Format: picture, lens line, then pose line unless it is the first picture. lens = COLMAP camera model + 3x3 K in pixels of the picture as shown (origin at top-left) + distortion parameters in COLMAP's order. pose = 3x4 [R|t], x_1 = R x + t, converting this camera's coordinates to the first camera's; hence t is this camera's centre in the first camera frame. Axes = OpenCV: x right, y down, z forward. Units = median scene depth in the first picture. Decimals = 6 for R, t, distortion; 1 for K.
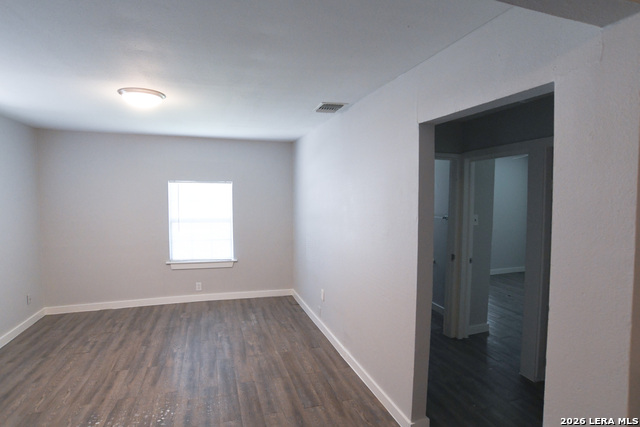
lens RADIAL K [[327.0, 0, 316.5], [0, 327.0, 210.4], [0, 0, 1]] dist [-0.107514, 0.051249]
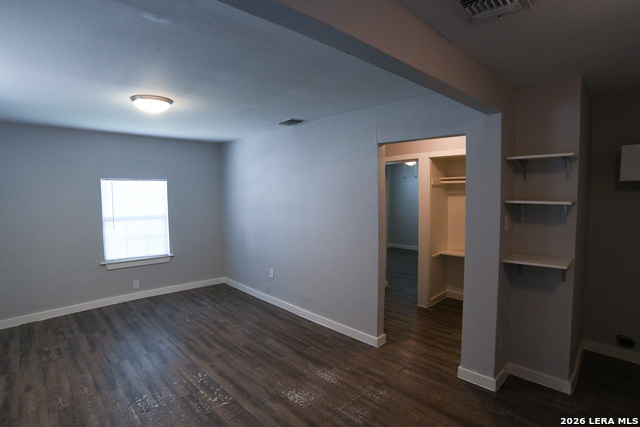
lens RADIAL K [[327.0, 0, 316.5], [0, 327.0, 210.4], [0, 0, 1]] dist [-0.107514, 0.051249]
pose [[0.905837, -0.039108, 0.421818, -0.338256], [0.033610, 0.999225, 0.020464, 0.007003], [-0.422292, -0.004359, 0.906450, -0.164630]]
